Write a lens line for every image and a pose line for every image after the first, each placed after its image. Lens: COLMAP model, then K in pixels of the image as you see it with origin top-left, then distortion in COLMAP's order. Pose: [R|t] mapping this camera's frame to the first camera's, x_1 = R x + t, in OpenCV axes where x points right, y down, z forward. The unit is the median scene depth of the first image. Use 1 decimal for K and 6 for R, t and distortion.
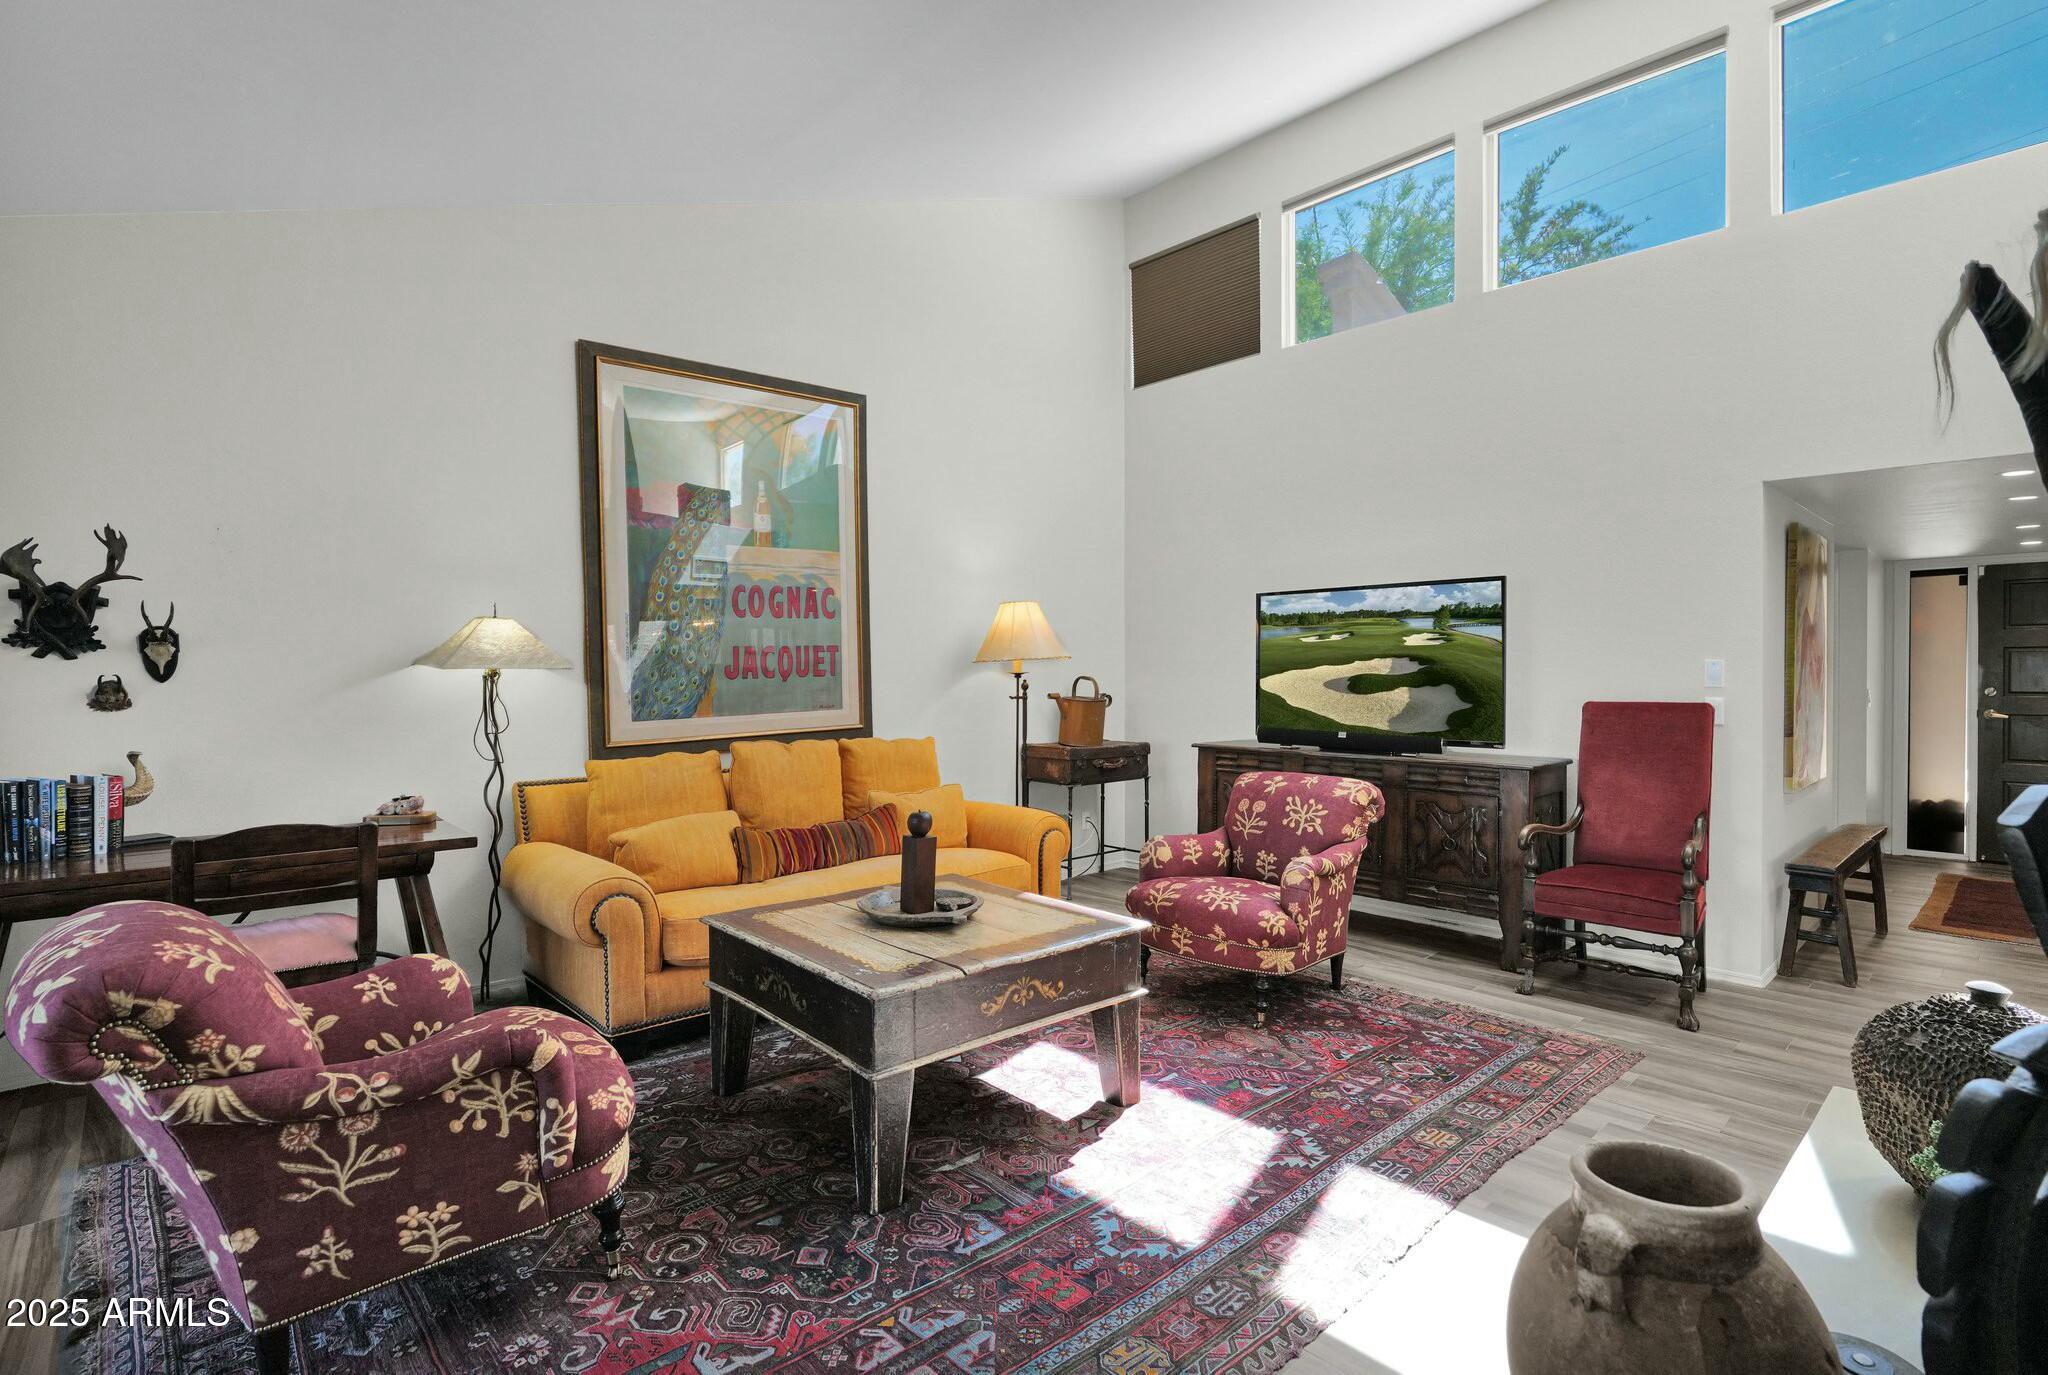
lens RADIAL K [[963.8, 0, 1027.6], [0, 963.8, 676.9], [0, 0, 1]] dist [-0.021967, 0.001008]
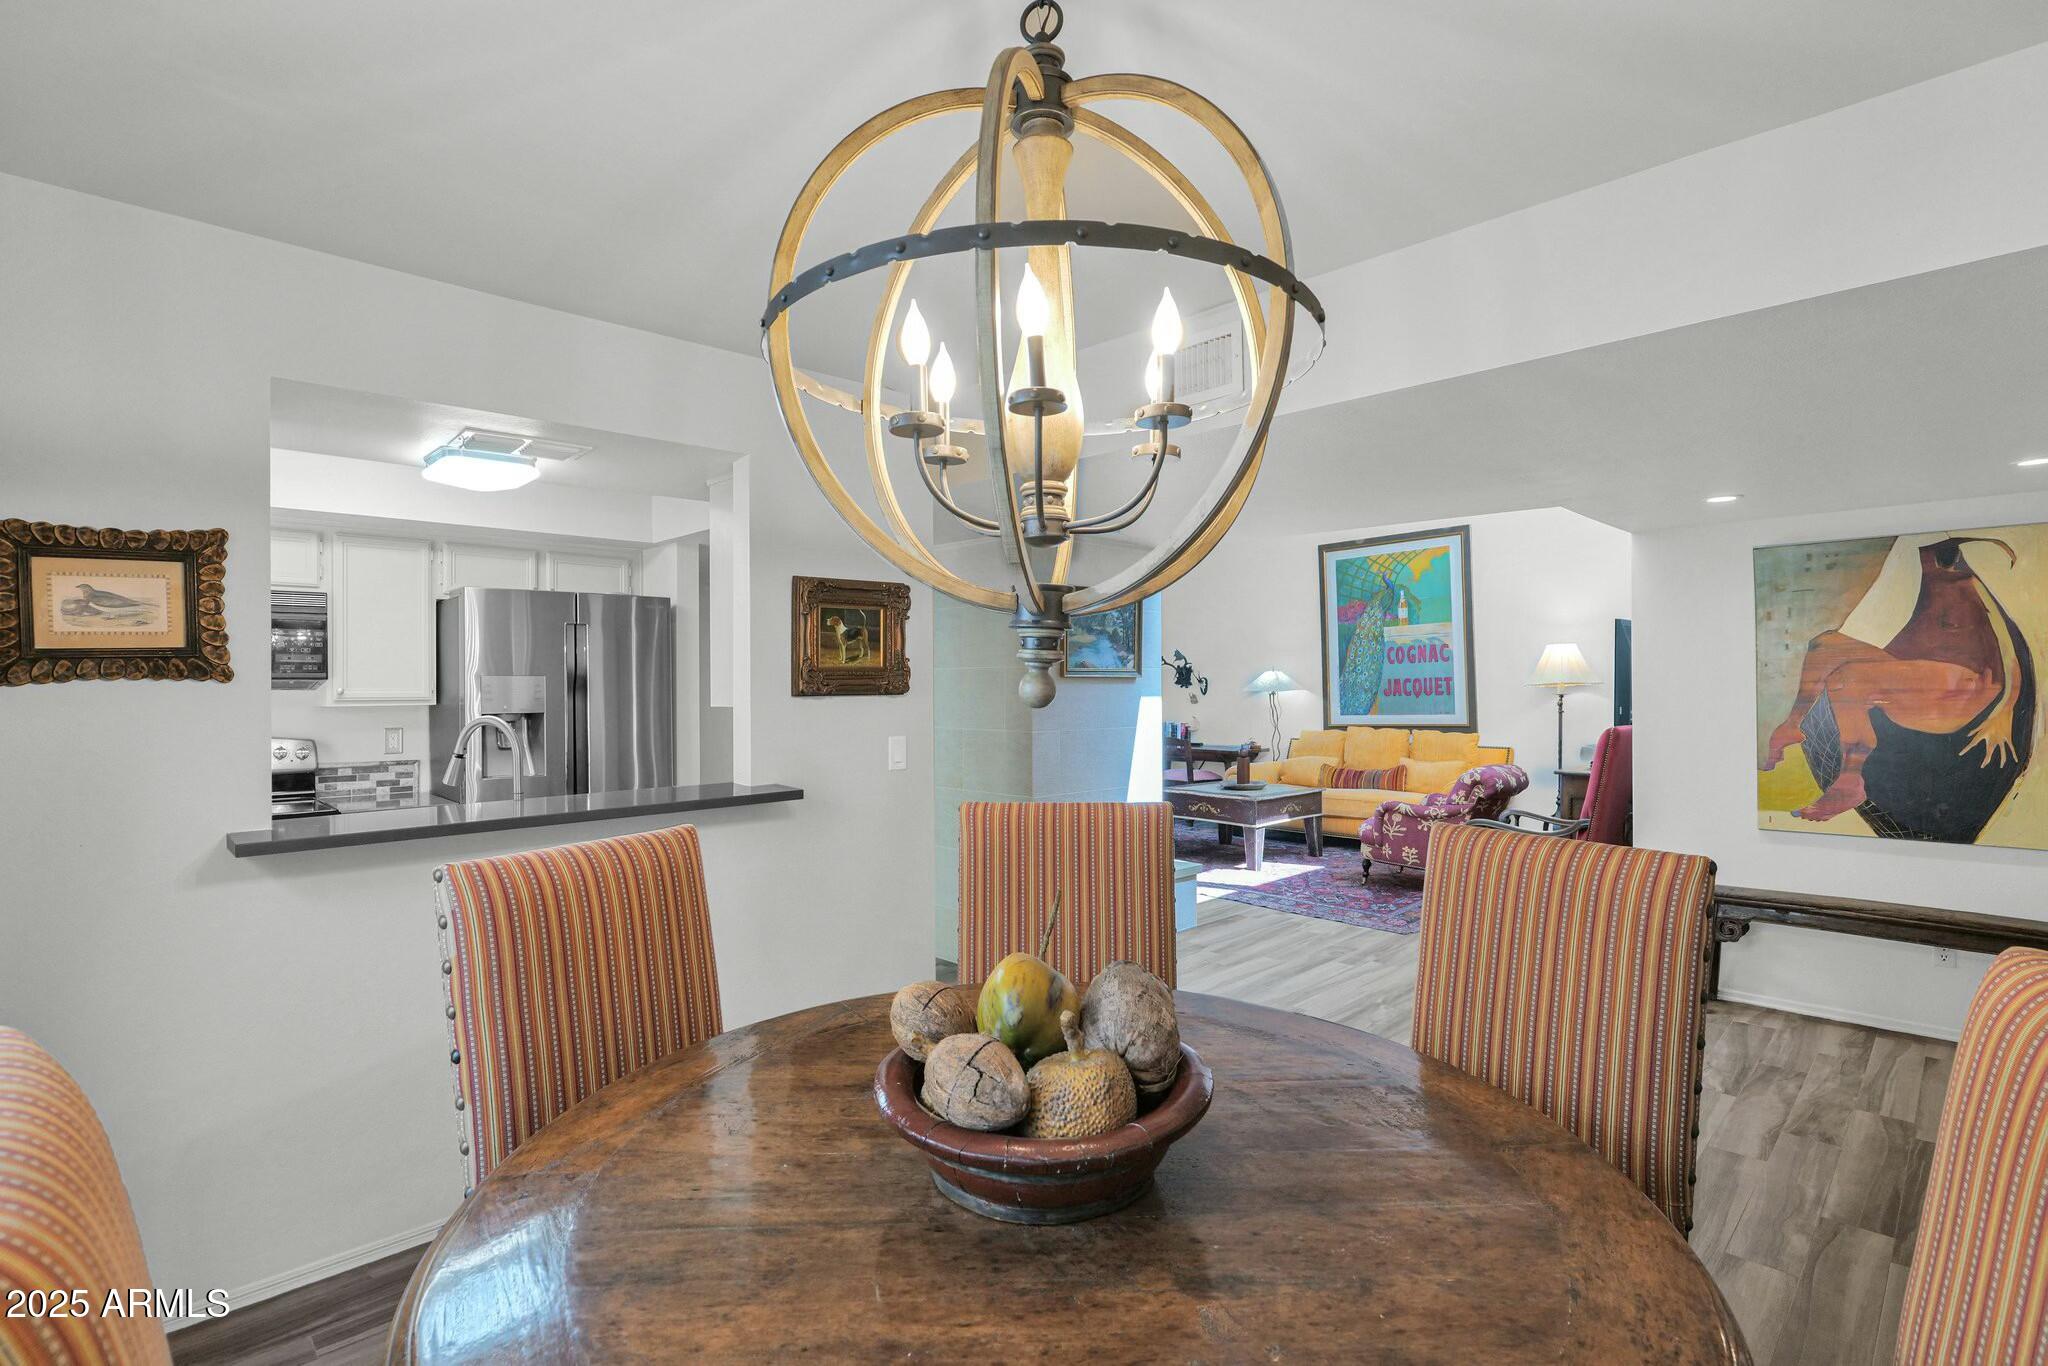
lens RADIAL K [[963.8, 0, 1029.7], [0, 963.8, 686.9], [0, 0, 1]] dist [-0.021967, 0.001008]
pose [[0.040060, 0.004601, -0.999187, 1.604399], [0.001320, 0.999988, 0.004657, -0.025968], [0.999196, -0.001505, 0.040053, 0.202187]]
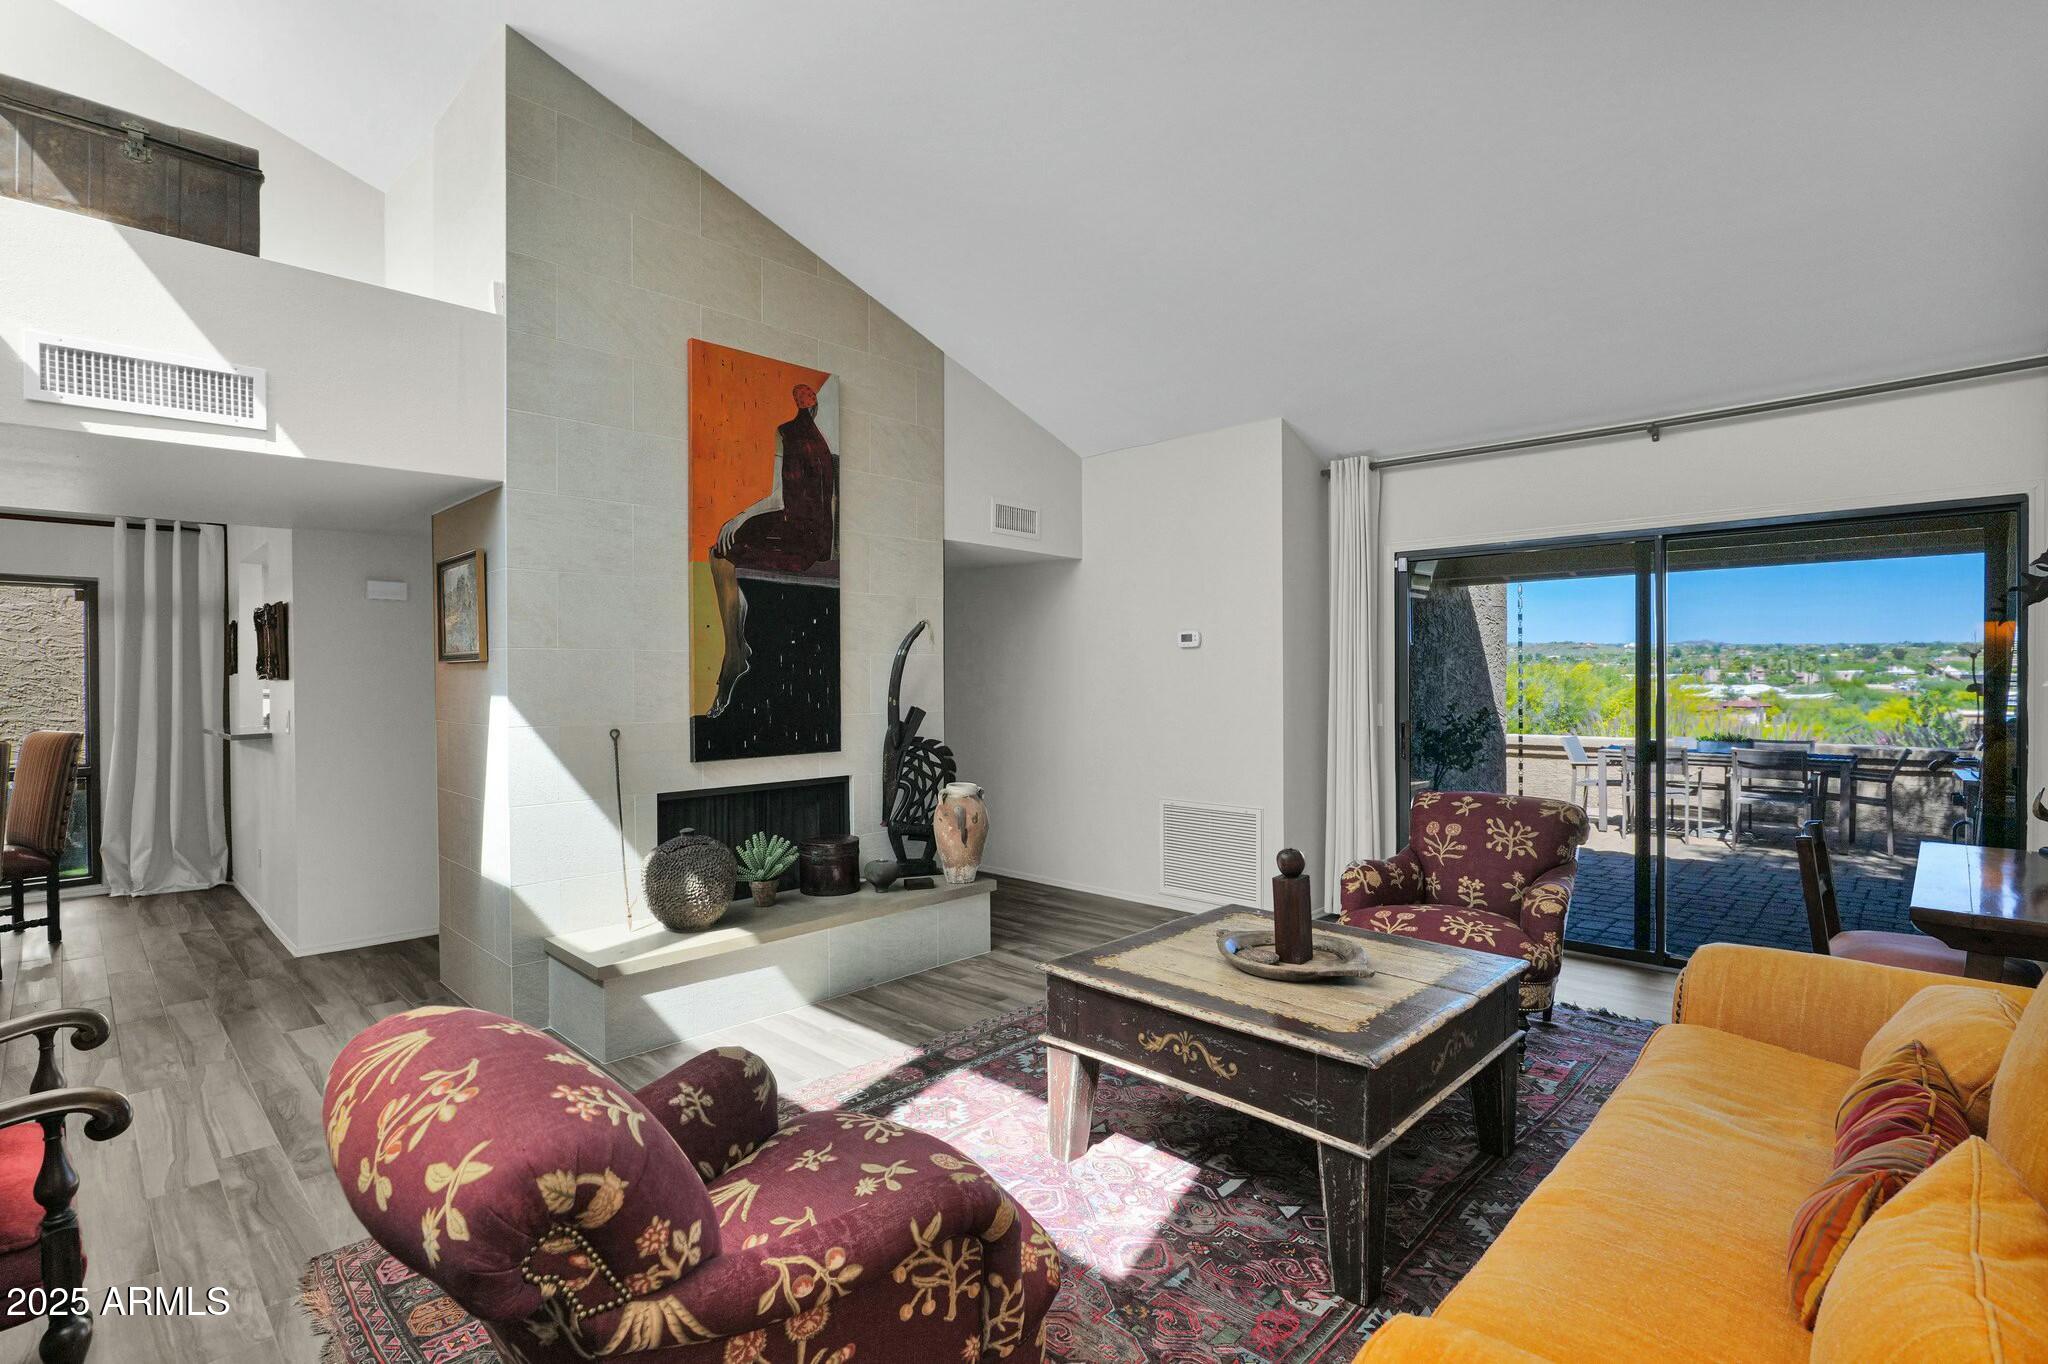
lens RADIAL K [[963.8, 0, 1041.7], [0, 963.8, 682.6], [0, 0, 1]] dist [-0.021967, 0.001008]
pose [[-0.997253, 0.005759, -0.073850, 0.119235], [0.004953, 0.999926, 0.011094, -0.016873], [0.073908, 0.010698, -0.997208, 1.211303]]
